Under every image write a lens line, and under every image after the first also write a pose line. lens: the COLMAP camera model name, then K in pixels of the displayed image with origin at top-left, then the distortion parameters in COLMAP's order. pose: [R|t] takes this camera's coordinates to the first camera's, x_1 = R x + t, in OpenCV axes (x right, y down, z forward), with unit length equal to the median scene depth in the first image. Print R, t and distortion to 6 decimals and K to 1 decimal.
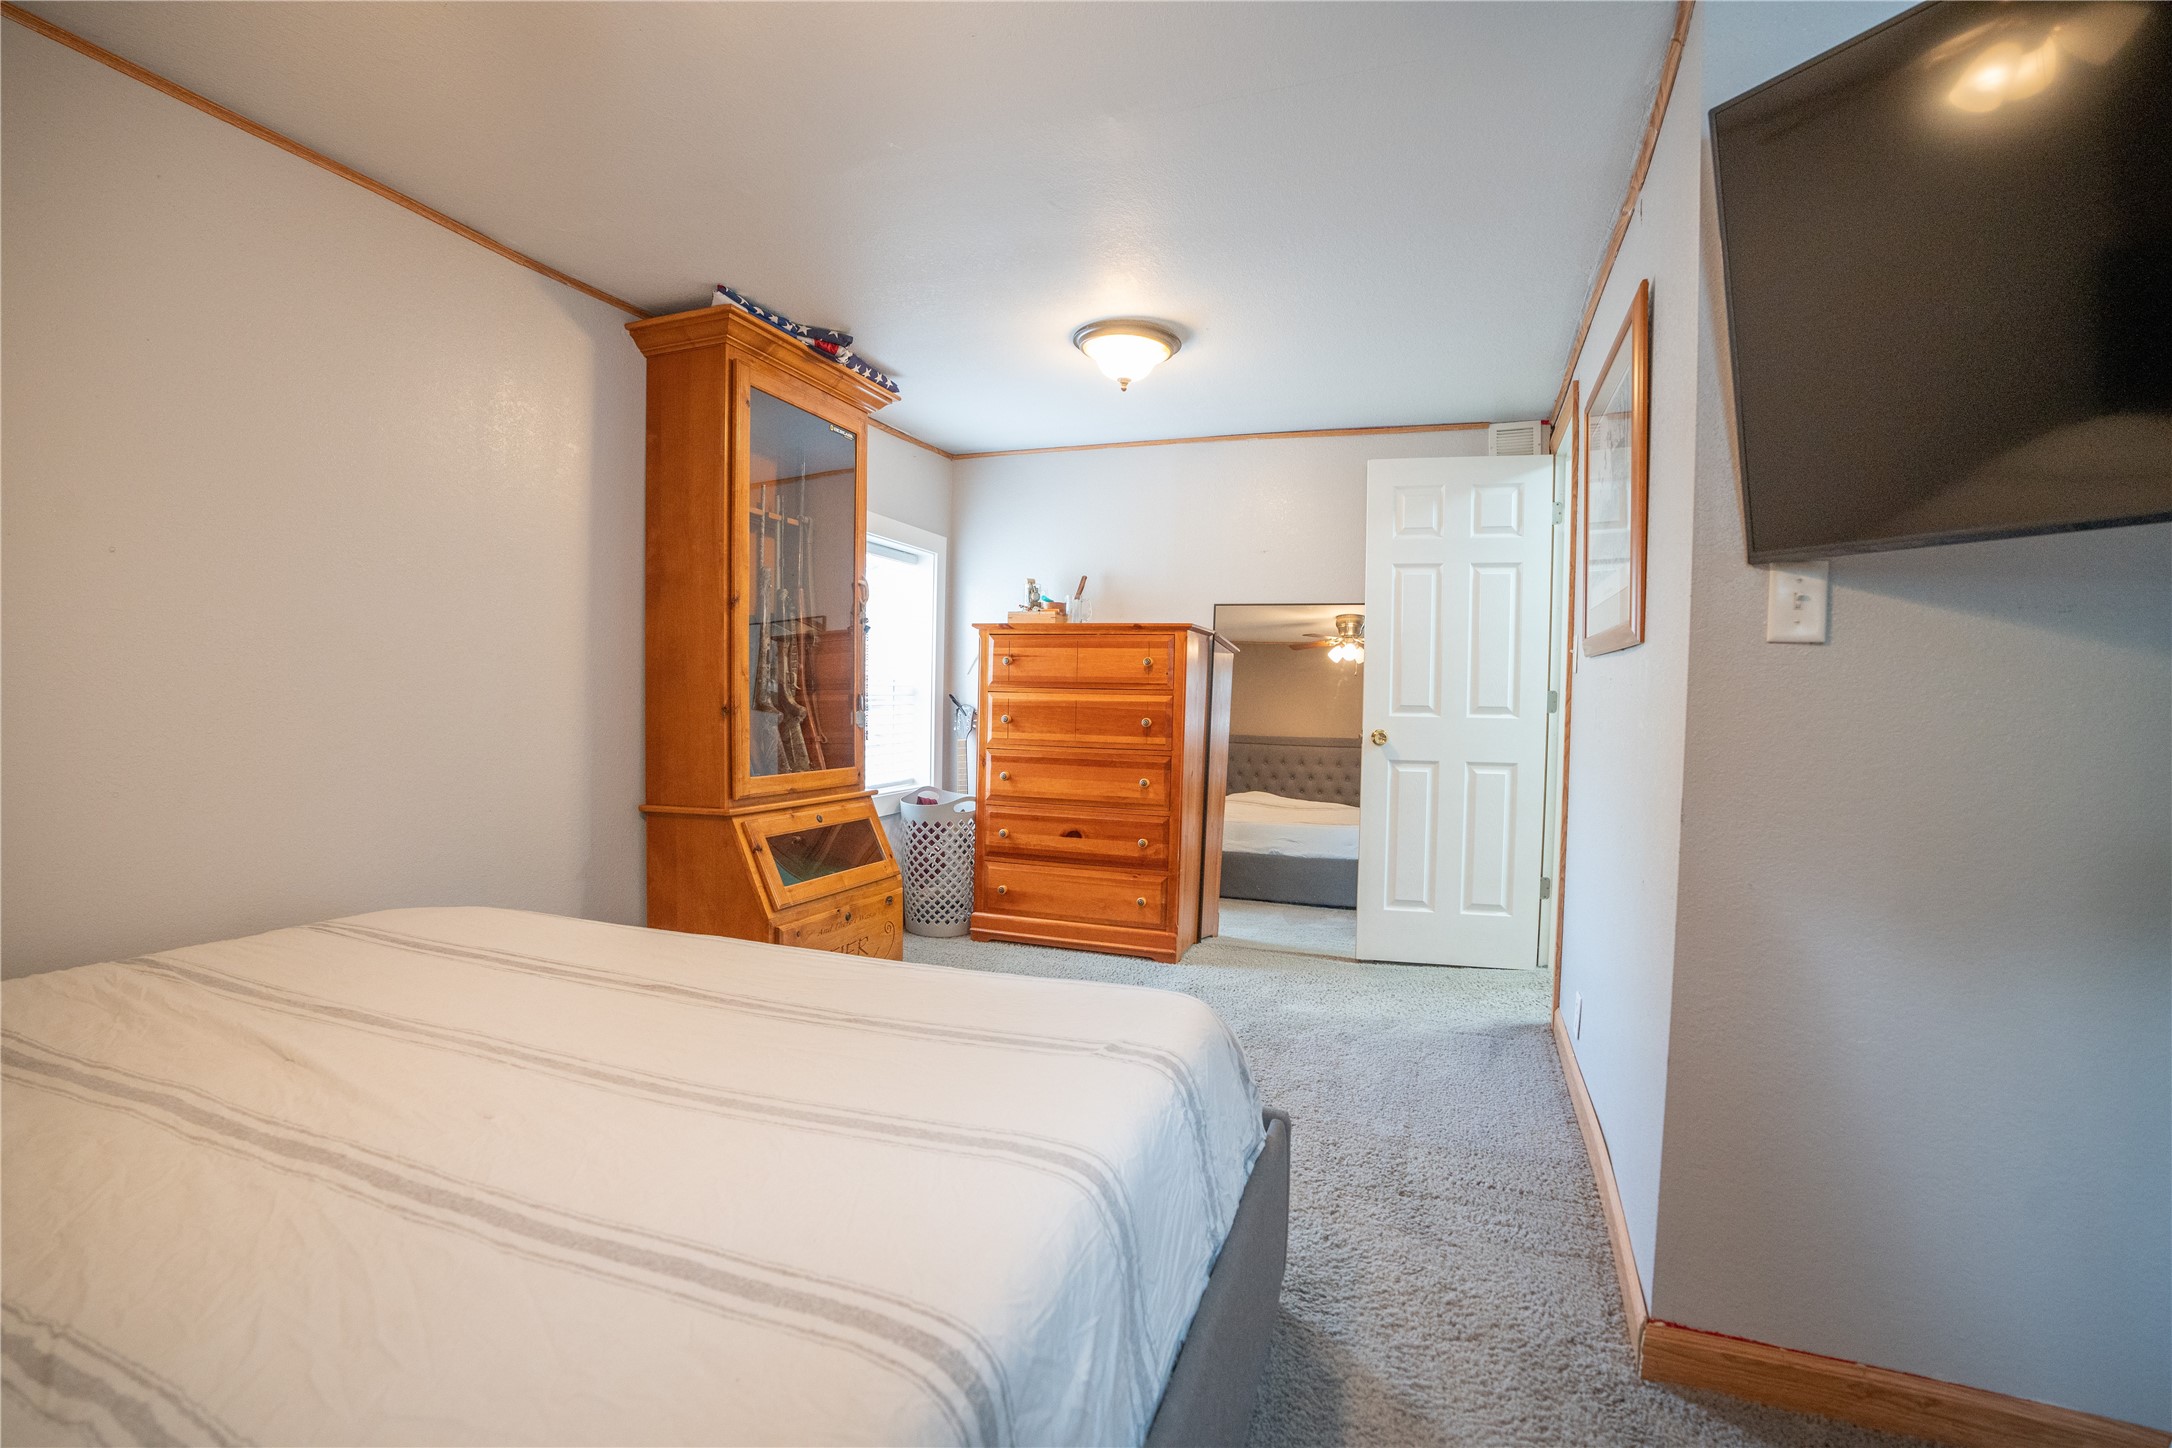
lens RADIAL K [[1002.0, 0, 1087.9], [0, 1002.0, 731.9], [0, 0, 1]] dist [-0.067056, 0.025570]
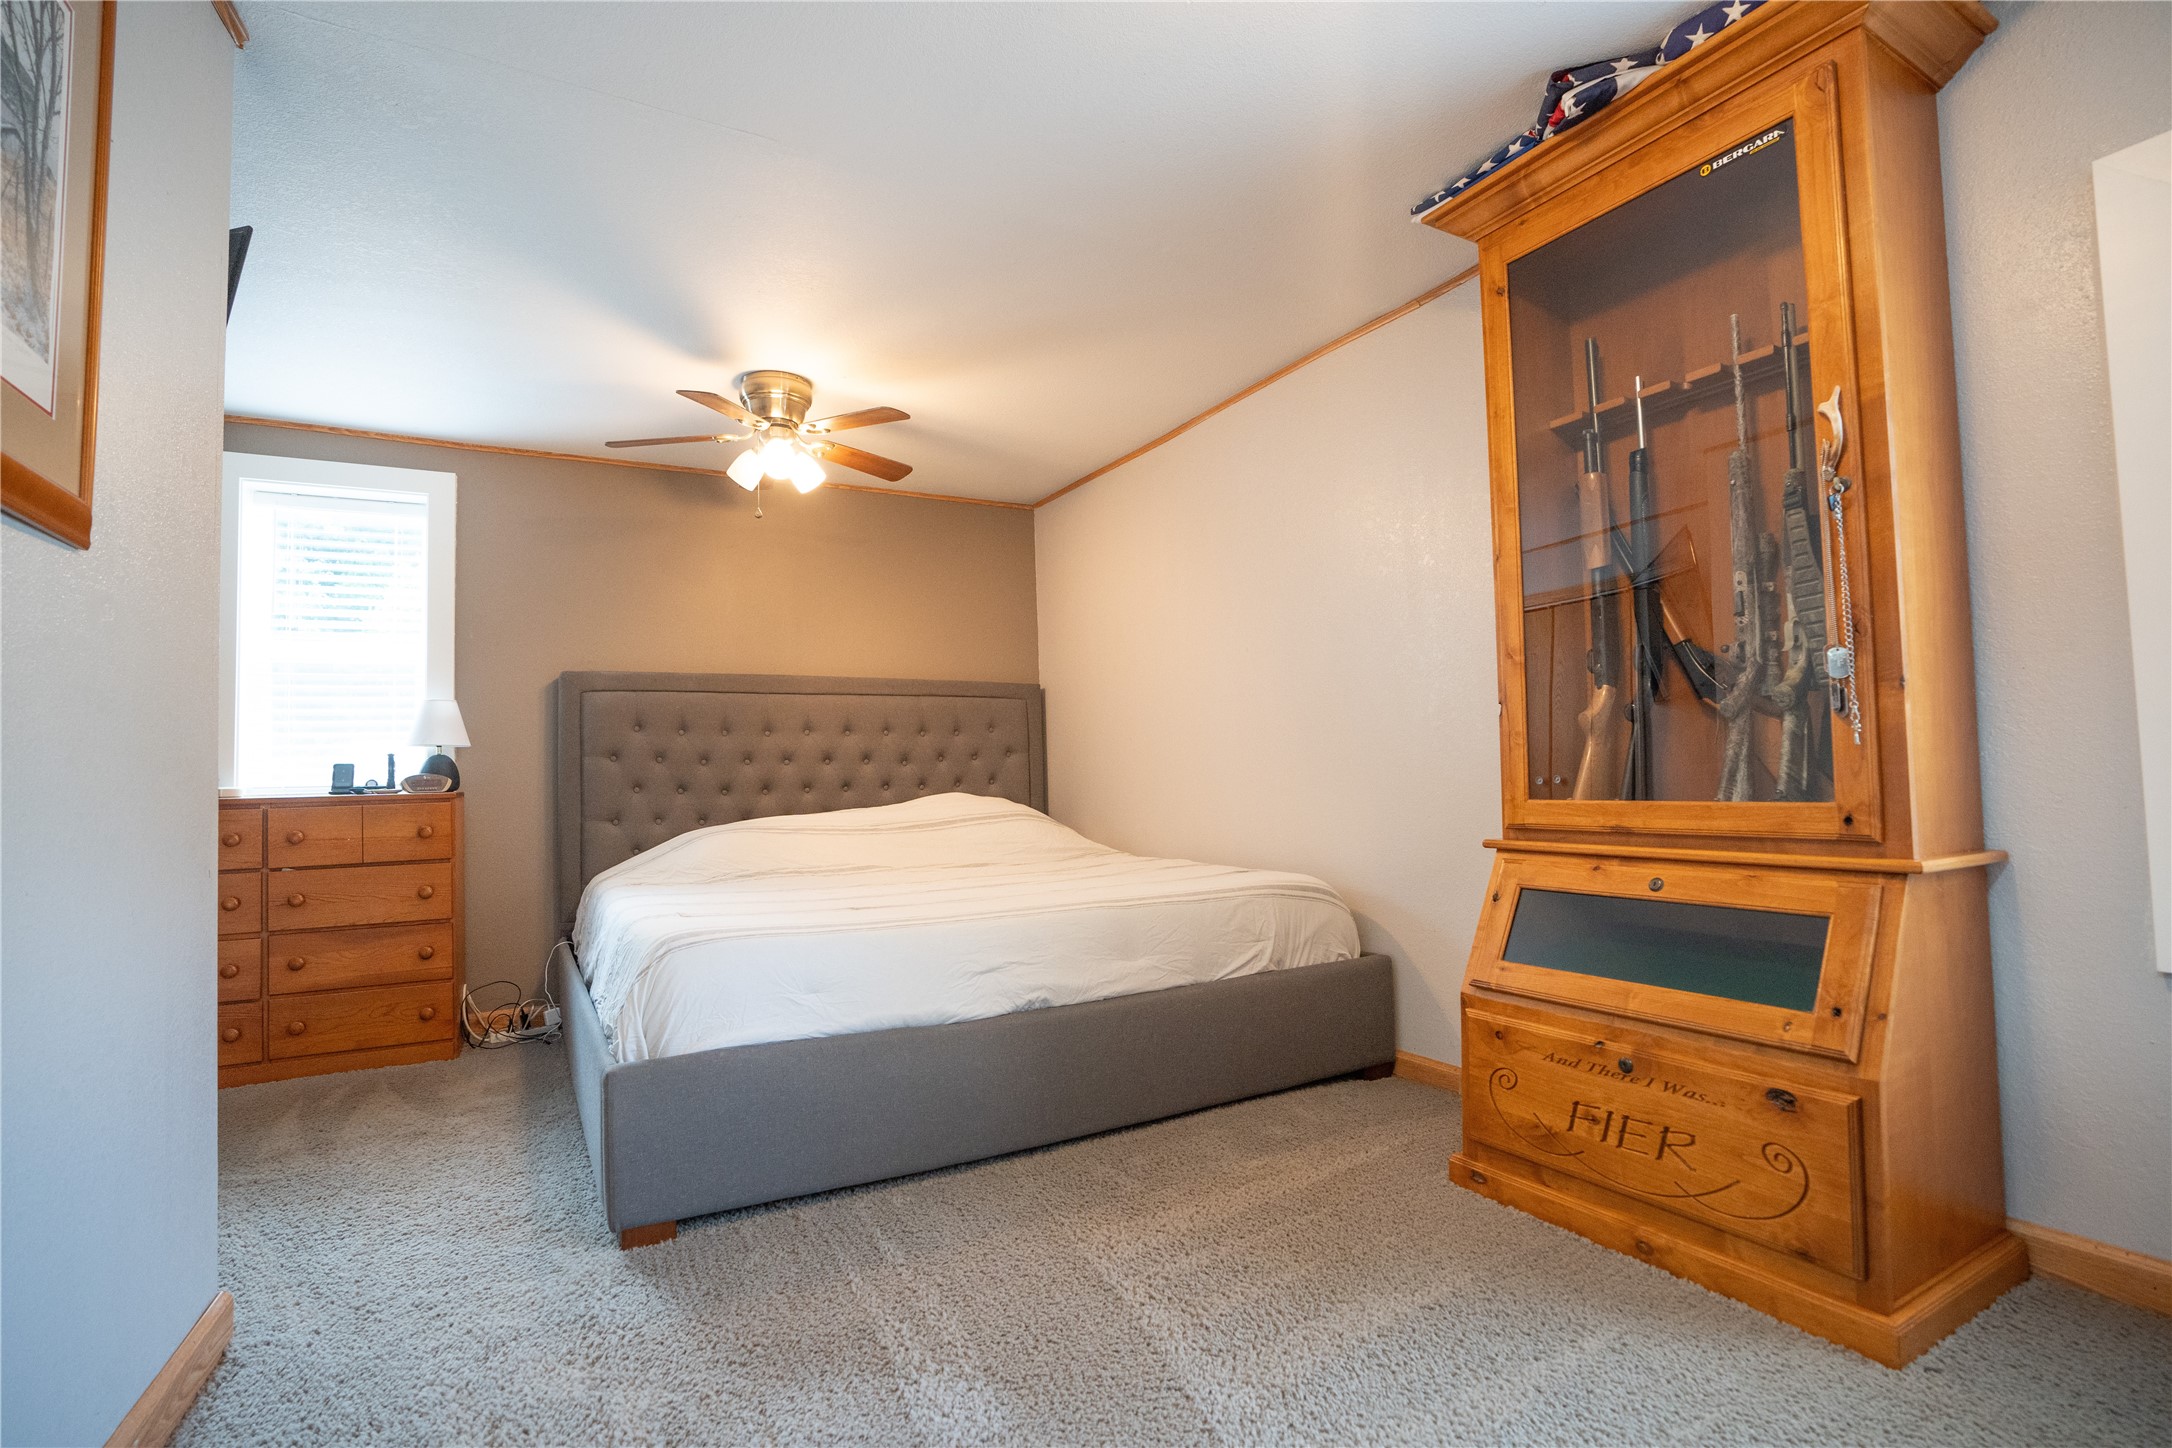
lens RADIAL K [[1002.0, 0, 1087.9], [0, 1002.0, 731.9], [0, 0, 1]] dist [-0.067056, 0.025570]
pose [[-0.653379, -0.035482, -0.756199, 0.365158], [-0.011690, 0.999255, -0.036786, 0.024932], [0.756941, -0.015196, -0.653307, 1.125029]]
